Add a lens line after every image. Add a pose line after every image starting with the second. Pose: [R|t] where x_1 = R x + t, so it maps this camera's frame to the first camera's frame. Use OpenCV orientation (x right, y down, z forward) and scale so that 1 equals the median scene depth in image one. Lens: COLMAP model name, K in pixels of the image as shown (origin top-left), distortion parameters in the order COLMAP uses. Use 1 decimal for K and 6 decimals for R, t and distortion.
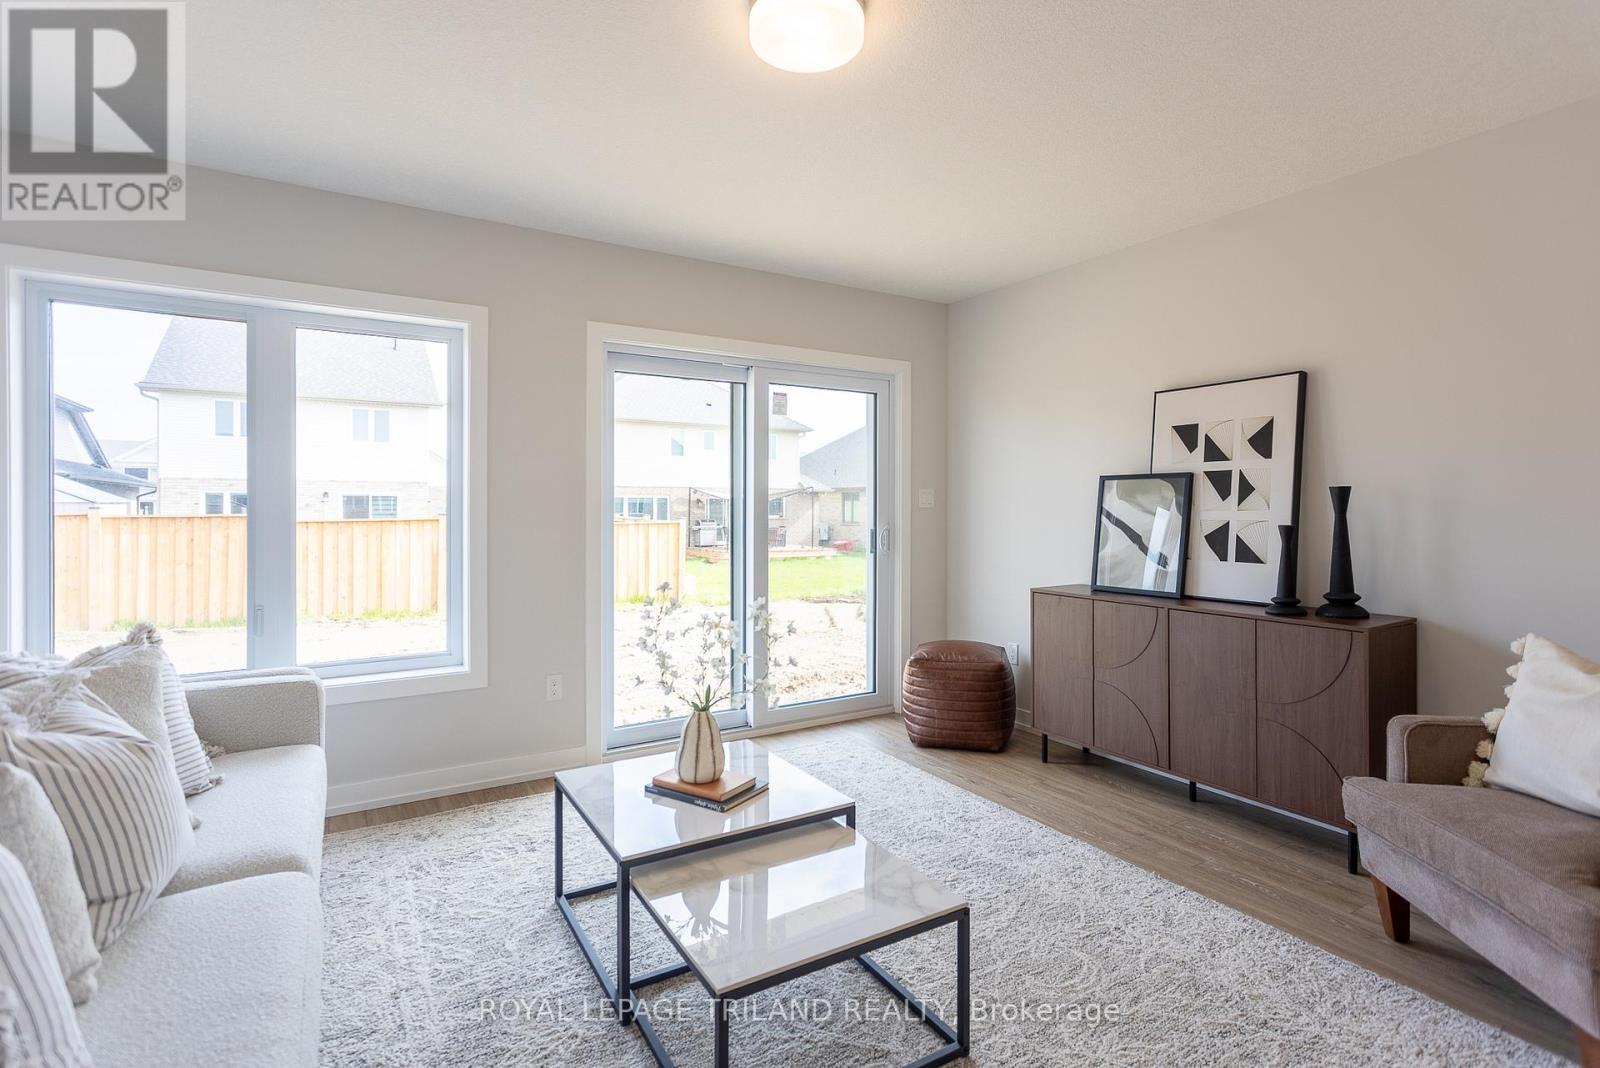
lens RADIAL K [[763.1, 0, 799.6], [0, 763.1, 513.0], [0, 0, 1]] dist [0.010312, 0.000233]
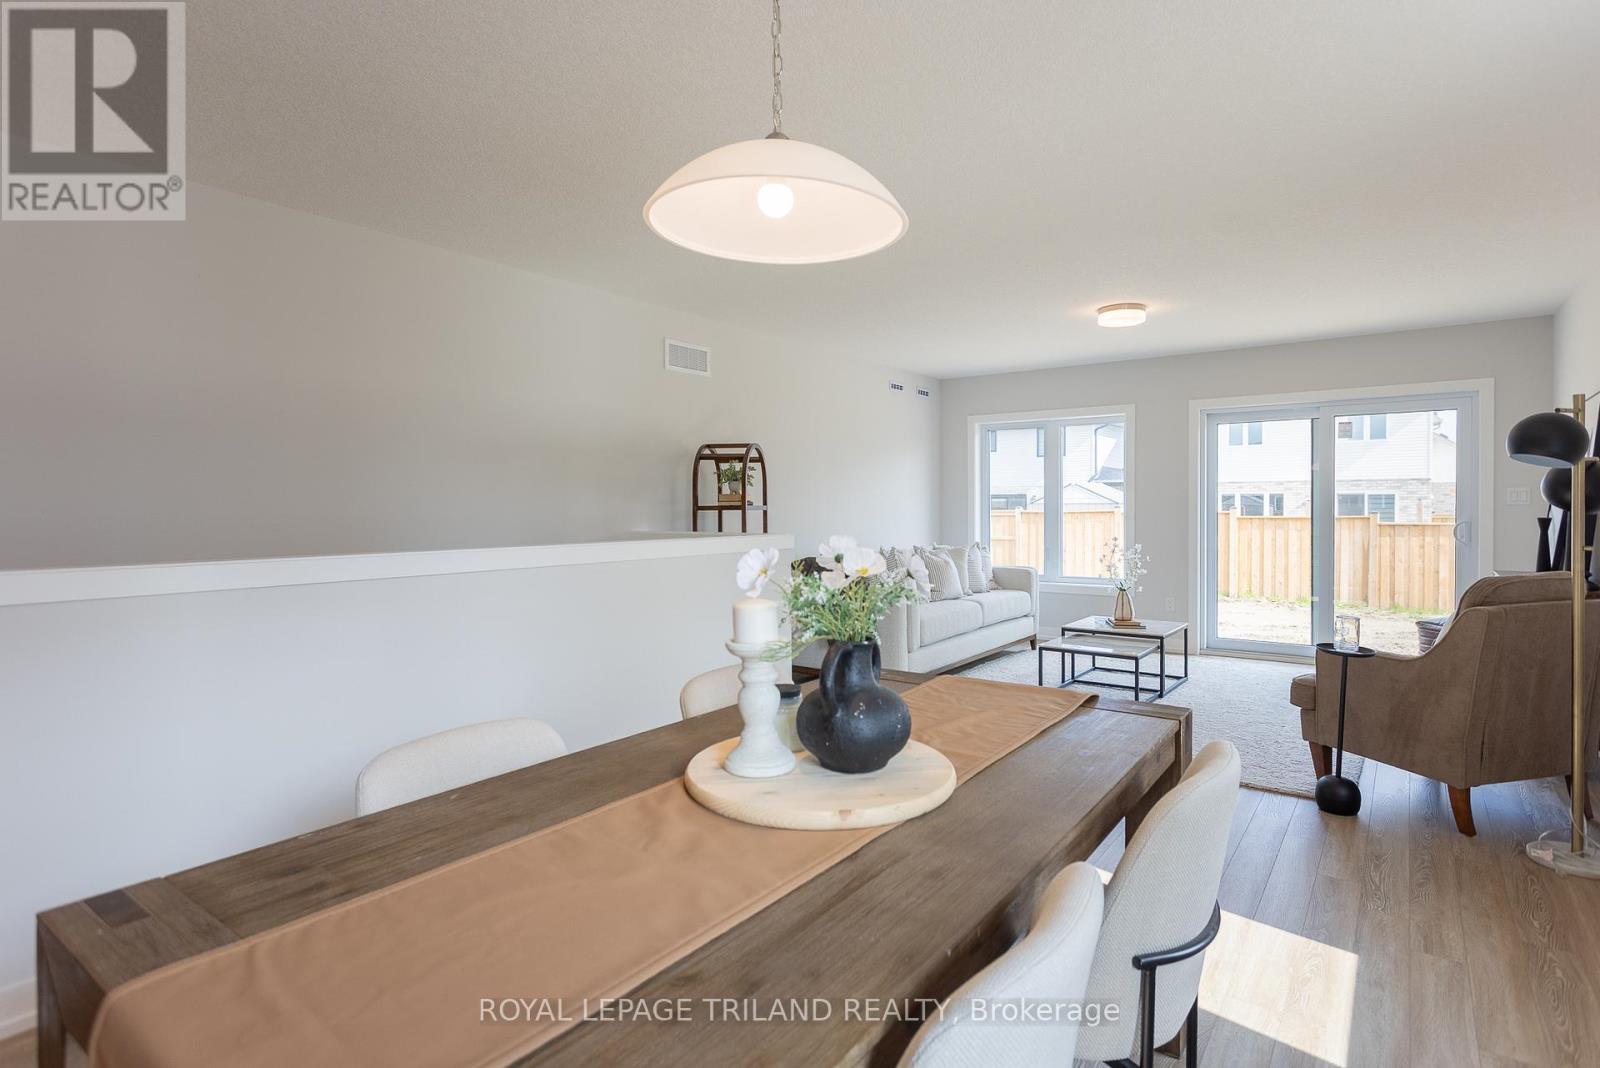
lens RADIAL K [[812.3, 0, 809.5], [0, 812.3, 513.5], [0, 0, 1]] dist [-0.000700, 0.000171]
pose [[0.377721, 0.005344, -0.925904, 1.126390], [-0.003854, 0.999984, 0.004200, 0.006480], [0.925912, 0.001982, 0.377735, -0.523270]]
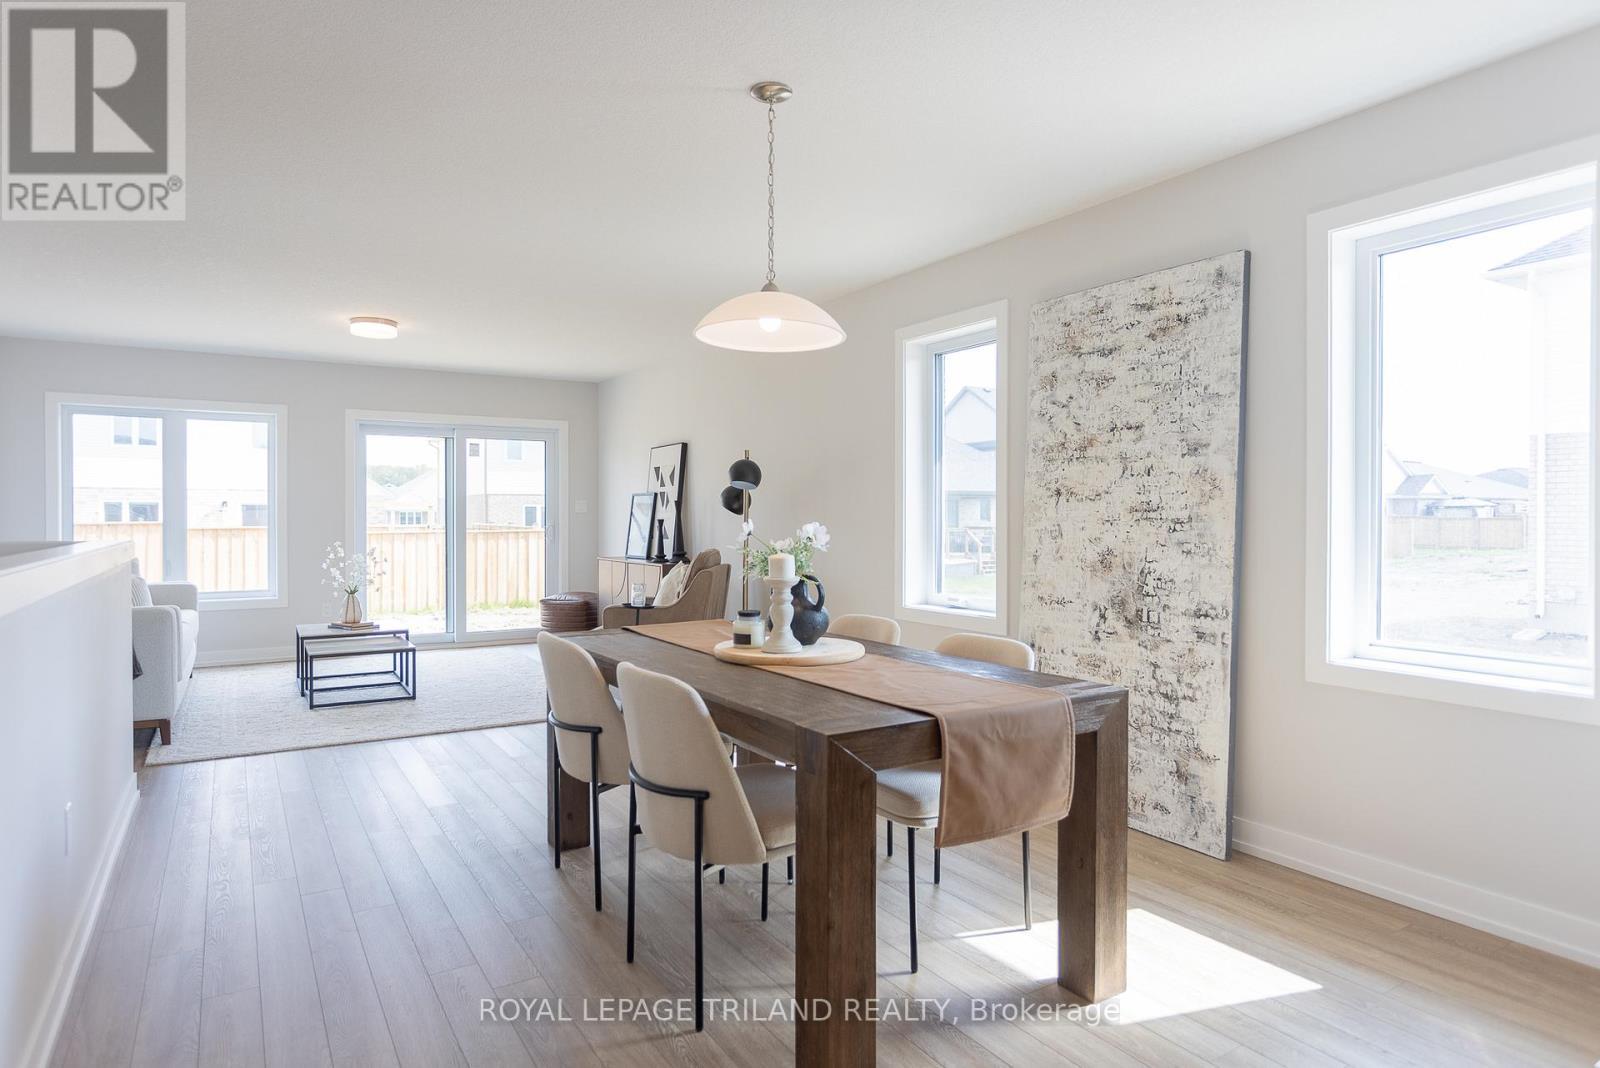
lens RADIAL K [[910.1, 0, 778.0], [0, 910.1, 522.6], [0, 0, 1]] dist [0.000984, 0.000495]
pose [[0.999939, -0.001218, -0.010956, 0.768982], [0.001199, 0.999998, -0.001708, 0.023693], [0.010958, 0.001695, 0.999939, -1.144111]]
